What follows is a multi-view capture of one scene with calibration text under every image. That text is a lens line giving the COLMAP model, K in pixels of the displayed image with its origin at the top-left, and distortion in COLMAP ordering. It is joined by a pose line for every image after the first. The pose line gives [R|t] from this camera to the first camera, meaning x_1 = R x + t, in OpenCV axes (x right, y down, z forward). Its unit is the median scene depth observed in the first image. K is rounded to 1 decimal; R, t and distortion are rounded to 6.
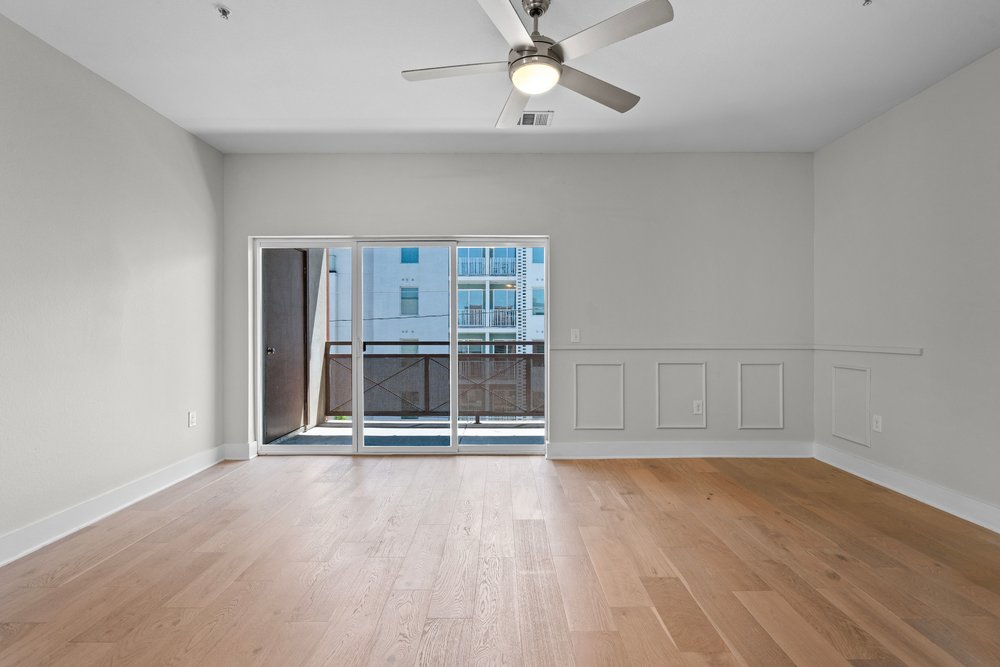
lens RADIAL K [[454.3, 0, 488.9], [0, 454.3, 336.0], [0, 0, 1]] dist [-0.002992, 0.000857]
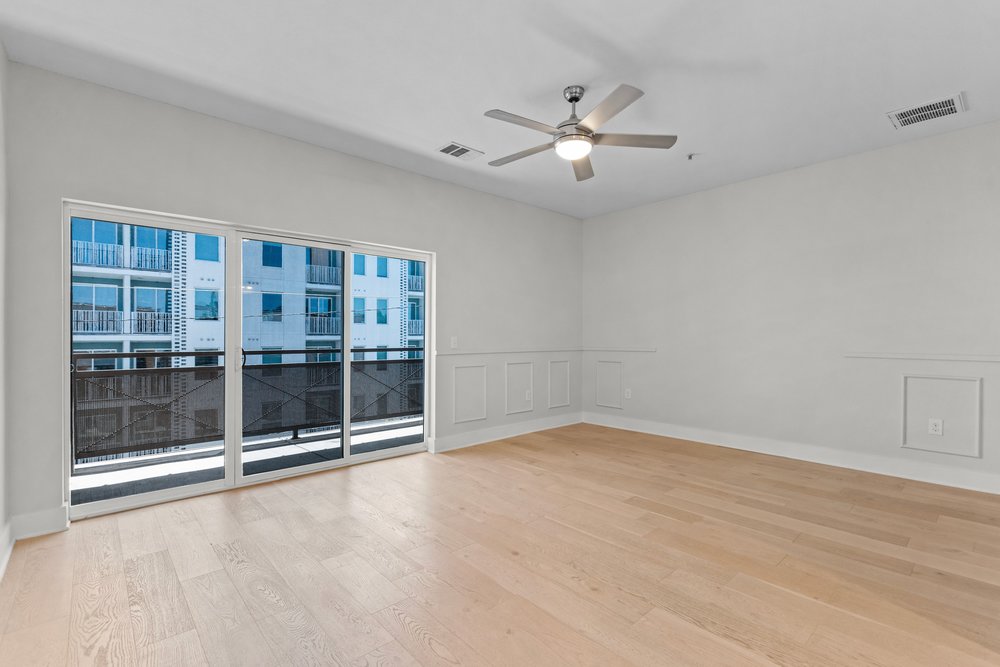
lens RADIAL K [[454.3, 0, 478.9], [0, 454.3, 340.1], [0, 0, 1]] dist [-0.002992, 0.000857]
pose [[0.752602, -0.003260, 0.658467, -0.492282], [0.009038, 0.999945, -0.005380, 0.001179], [-0.658413, 0.010001, 0.752590, 0.086844]]
